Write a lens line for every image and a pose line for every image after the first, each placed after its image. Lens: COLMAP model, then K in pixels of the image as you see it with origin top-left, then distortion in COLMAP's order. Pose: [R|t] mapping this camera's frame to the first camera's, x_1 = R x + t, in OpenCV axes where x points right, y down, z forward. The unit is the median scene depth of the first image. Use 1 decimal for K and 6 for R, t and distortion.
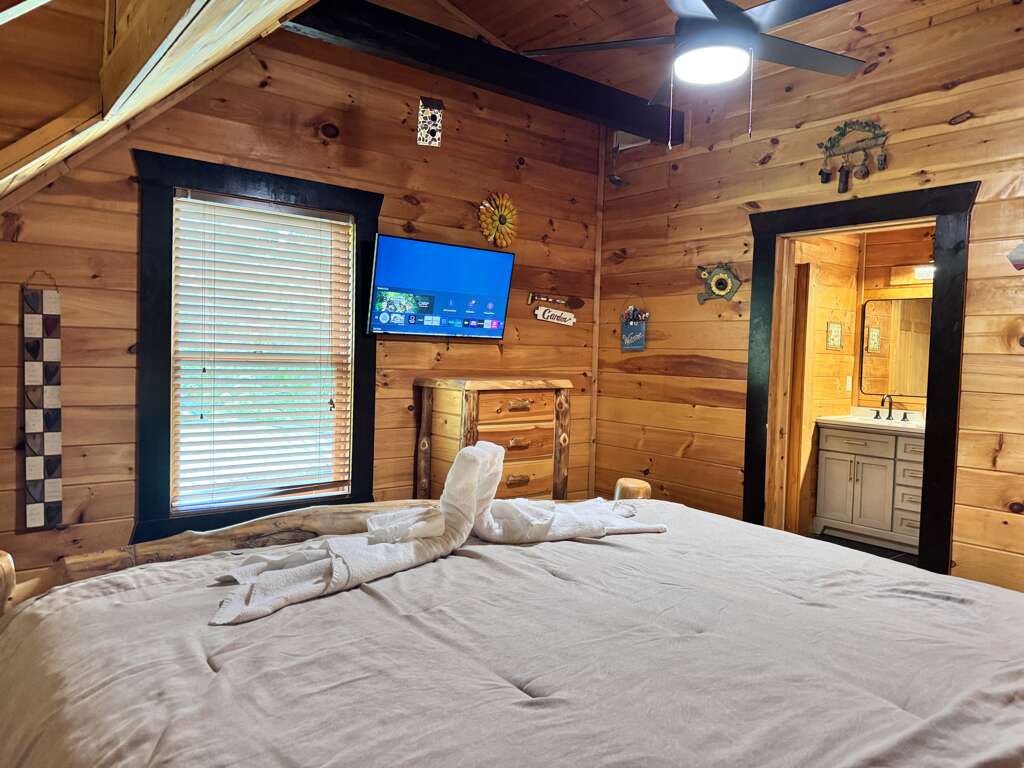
lens RADIAL K [[732.6, 0, 509.1], [0, 732.6, 384.4], [0, 0, 1]] dist [0.052332, -0.004660]
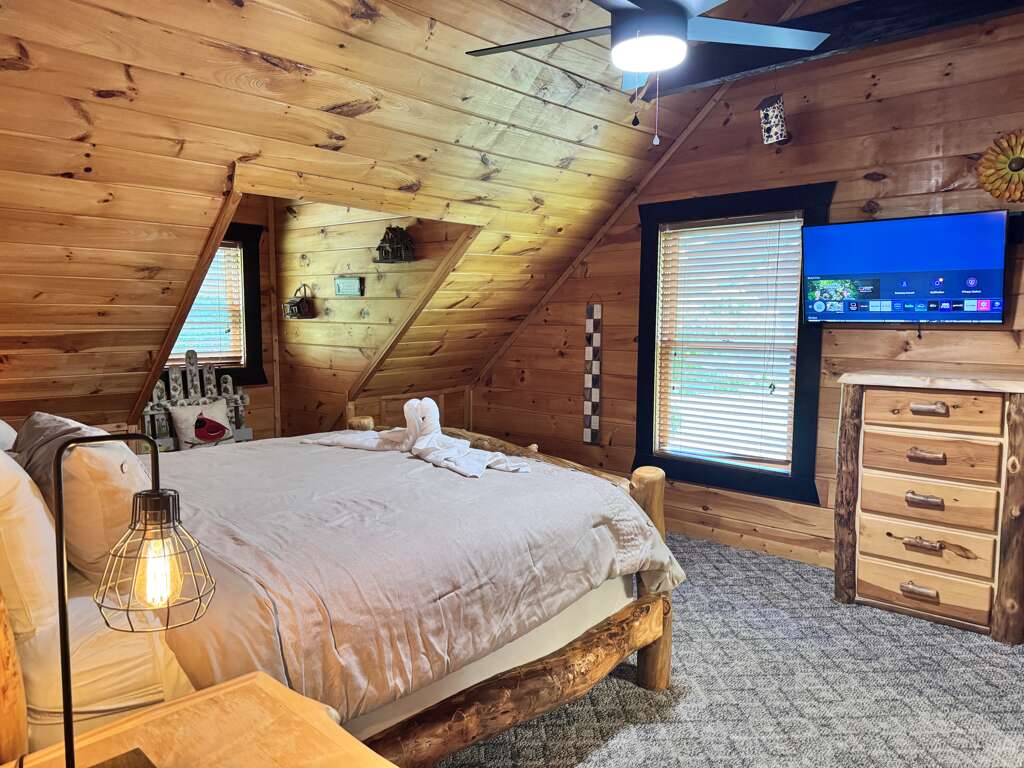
lens RADIAL K [[732.6, 0, 508.8], [0, 732.6, 382.8], [0, 0, 1]] dist [0.052332, -0.004660]
pose [[0.146512, 0.067501, -0.986903, 0.773887], [-0.033992, 0.997423, 0.063174, -0.036413], [0.988625, 0.024291, 0.148429, 0.432891]]
